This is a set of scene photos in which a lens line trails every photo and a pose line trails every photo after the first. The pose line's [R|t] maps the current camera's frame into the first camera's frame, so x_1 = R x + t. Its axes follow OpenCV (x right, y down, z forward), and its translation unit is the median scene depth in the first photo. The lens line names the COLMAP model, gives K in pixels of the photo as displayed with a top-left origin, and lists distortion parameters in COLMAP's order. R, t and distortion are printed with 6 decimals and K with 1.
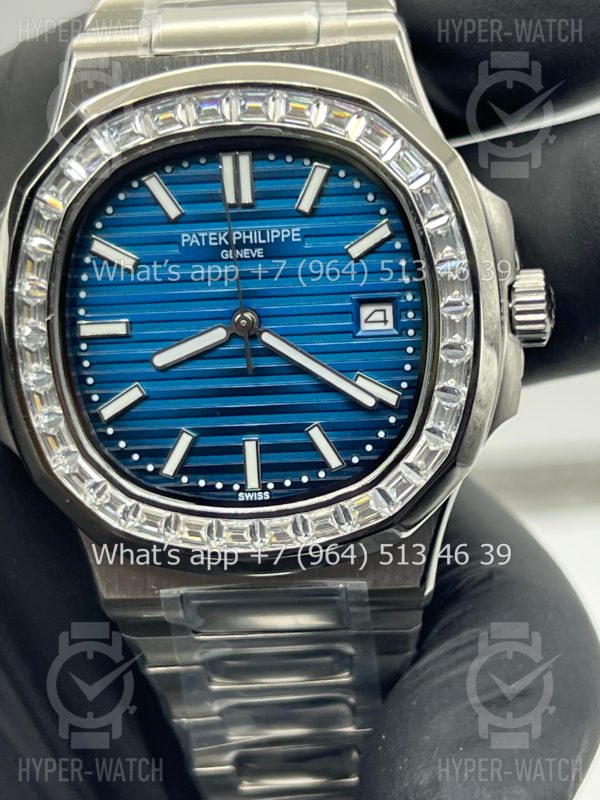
lens RADIAL K [[1888.3, 0, 302.8], [0, 1888.3, 393.6], [0, 0, 1]] dist [-0.020519, 0.000000]
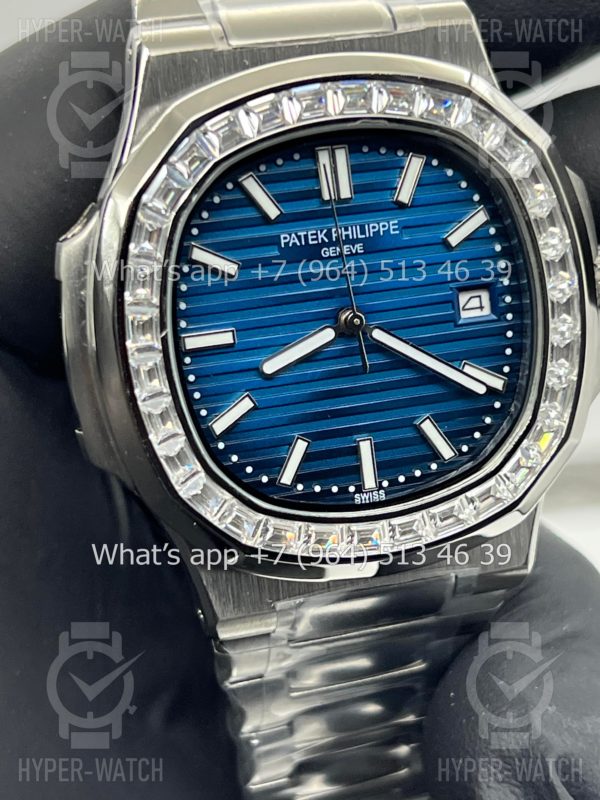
lens RADIAL K [[1888.3, 0, 298.5], [0, 1888.3, 405.7], [0, 0, 1]] dist [-0.020519, 0.000000]
pose [[0.938907, -0.100792, 0.329081, -0.381282], [0.085668, 0.994505, 0.060179, -0.054994], [-0.333338, -0.028311, 0.942382, 0.088940]]
